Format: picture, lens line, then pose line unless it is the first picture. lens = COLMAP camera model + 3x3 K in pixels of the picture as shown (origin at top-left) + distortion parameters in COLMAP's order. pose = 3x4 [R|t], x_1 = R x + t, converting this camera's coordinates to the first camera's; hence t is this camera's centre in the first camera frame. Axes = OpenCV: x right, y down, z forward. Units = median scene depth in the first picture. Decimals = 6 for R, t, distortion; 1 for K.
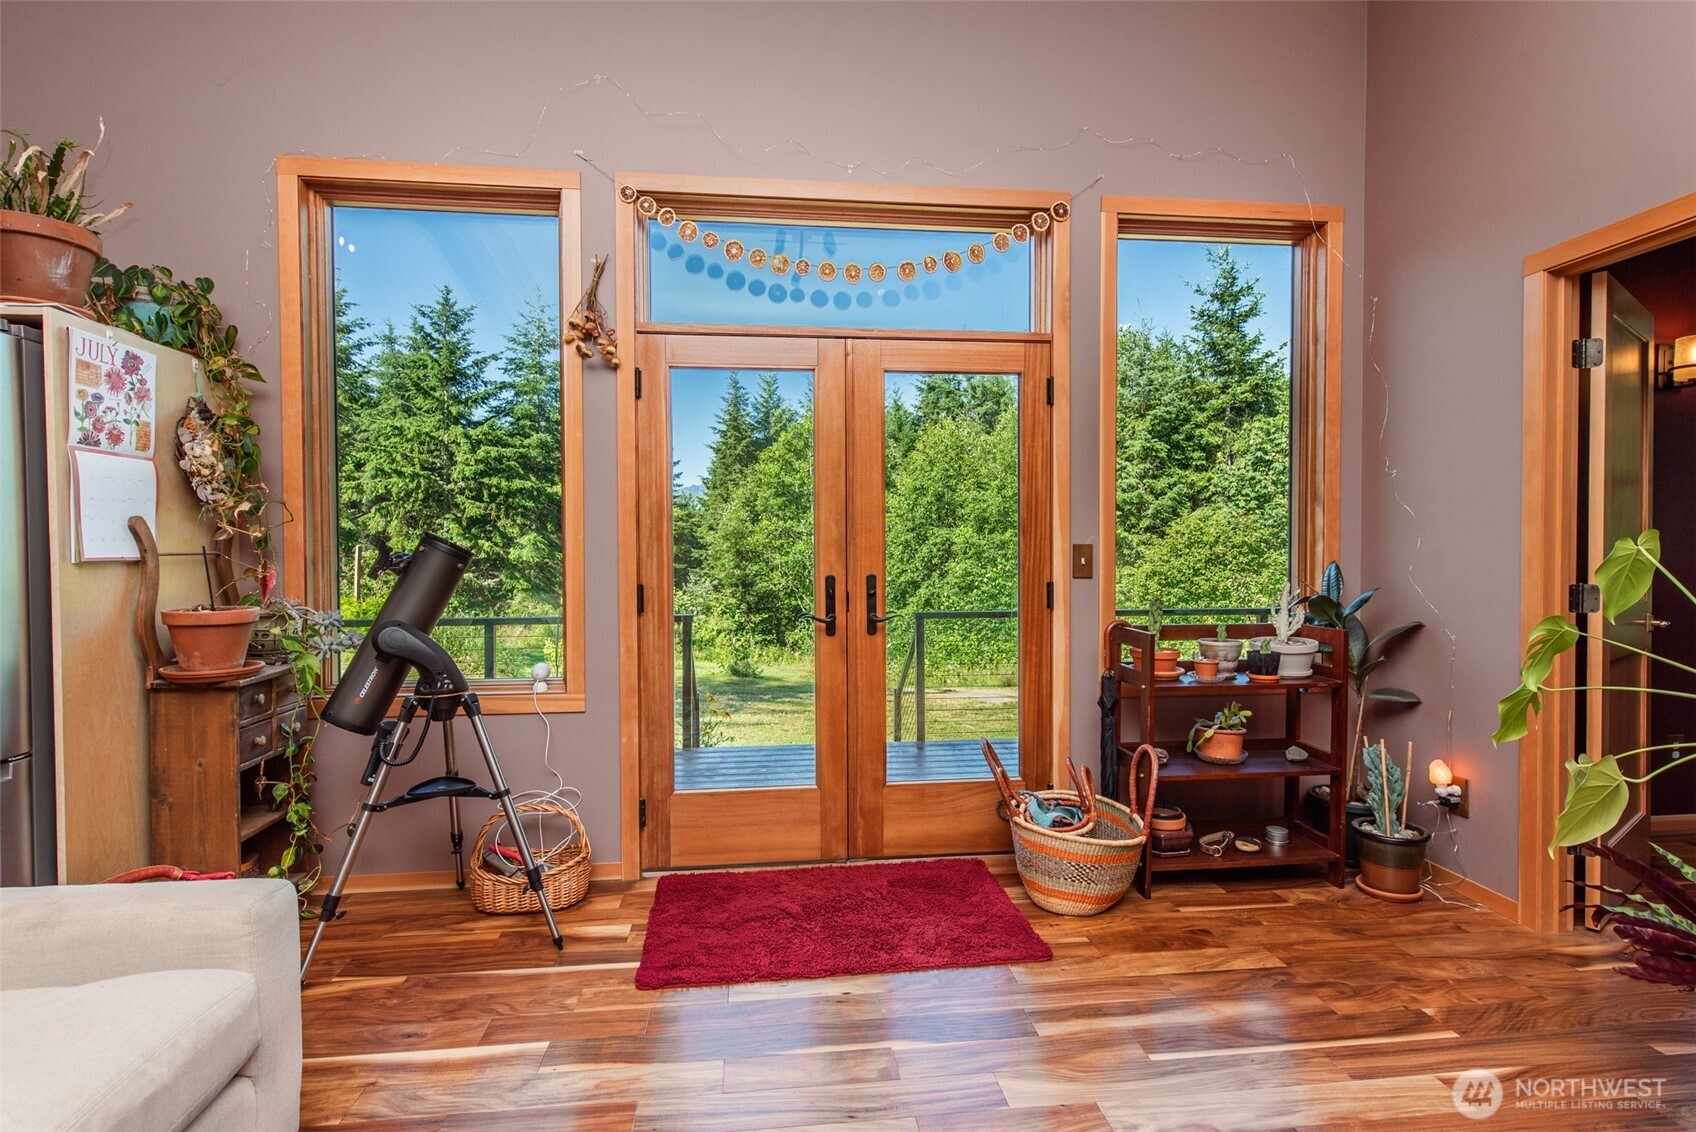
lens RADIAL K [[833.6, 0, 846.5], [0, 833.6, 574.5], [0, 0, 1]] dist [0.009489, -0.000170]
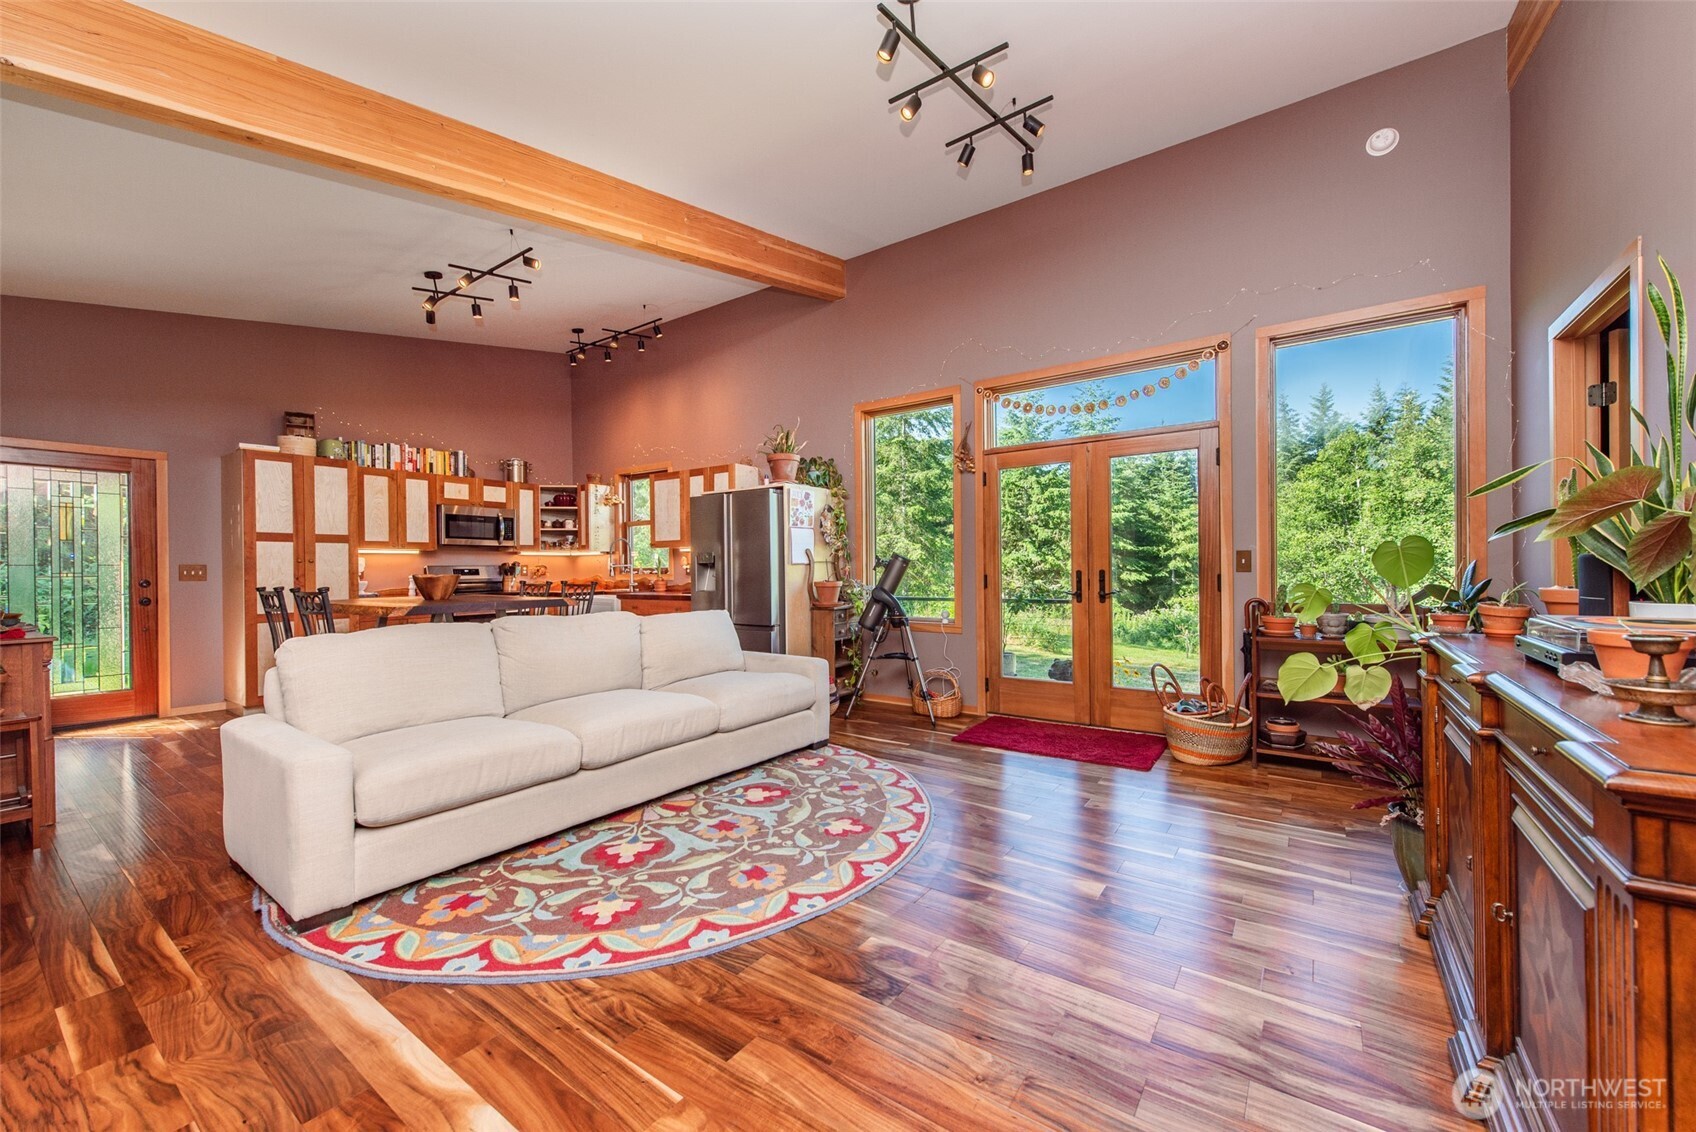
lens RADIAL K [[663.9, 0, 851.3], [0, 663.9, 570.0], [0, 0, 1]] dist [0.008632, -0.000492]
pose [[0.746853, -0.002864, -0.664983, 0.720532], [-0.010180, 0.999824, -0.015740, 0.036714], [0.664911, 0.018525, 0.746693, -0.556862]]
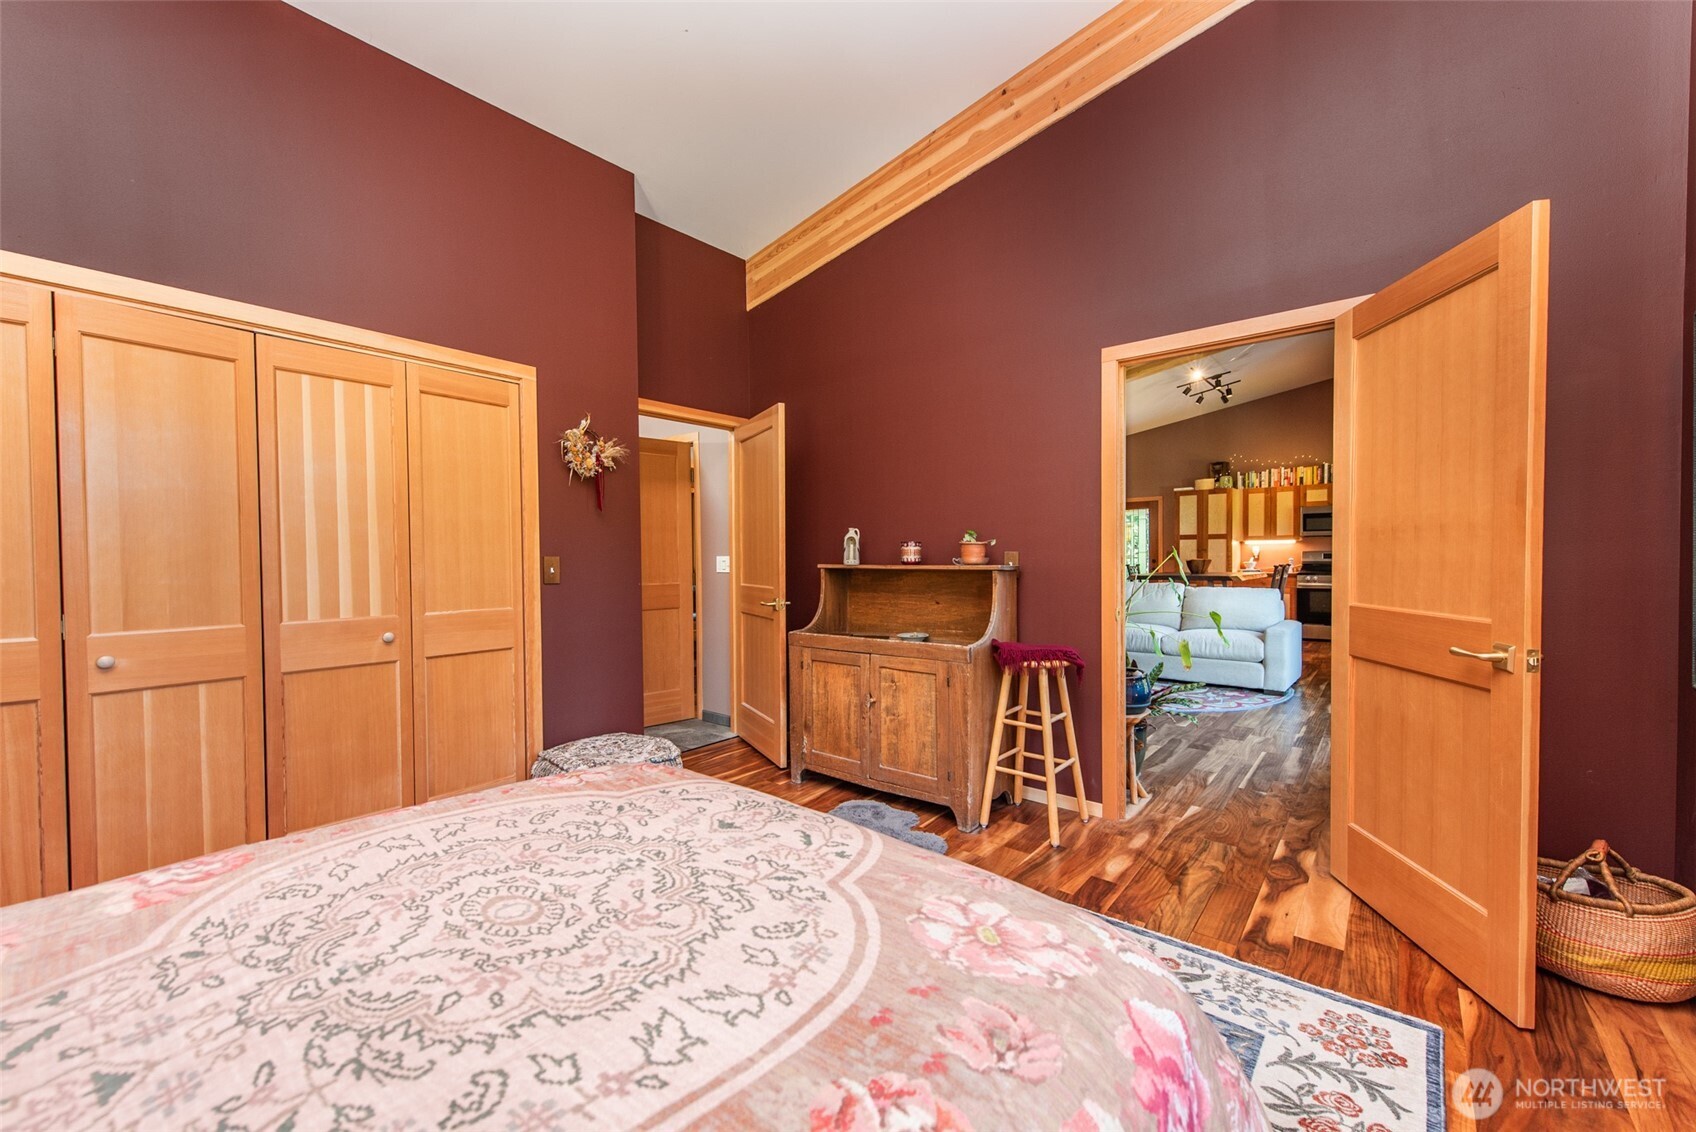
lens RADIAL K [[663.9, 0, 834.2], [0, 663.9, 568.3], [0, 0, 1]] dist [0.008632, -0.000492]
pose [[-0.727555, 0.023521, -0.685646, 2.090295], [-0.002954, 0.999295, 0.037415, -0.040716], [0.686043, 0.029247, -0.726973, 1.201154]]
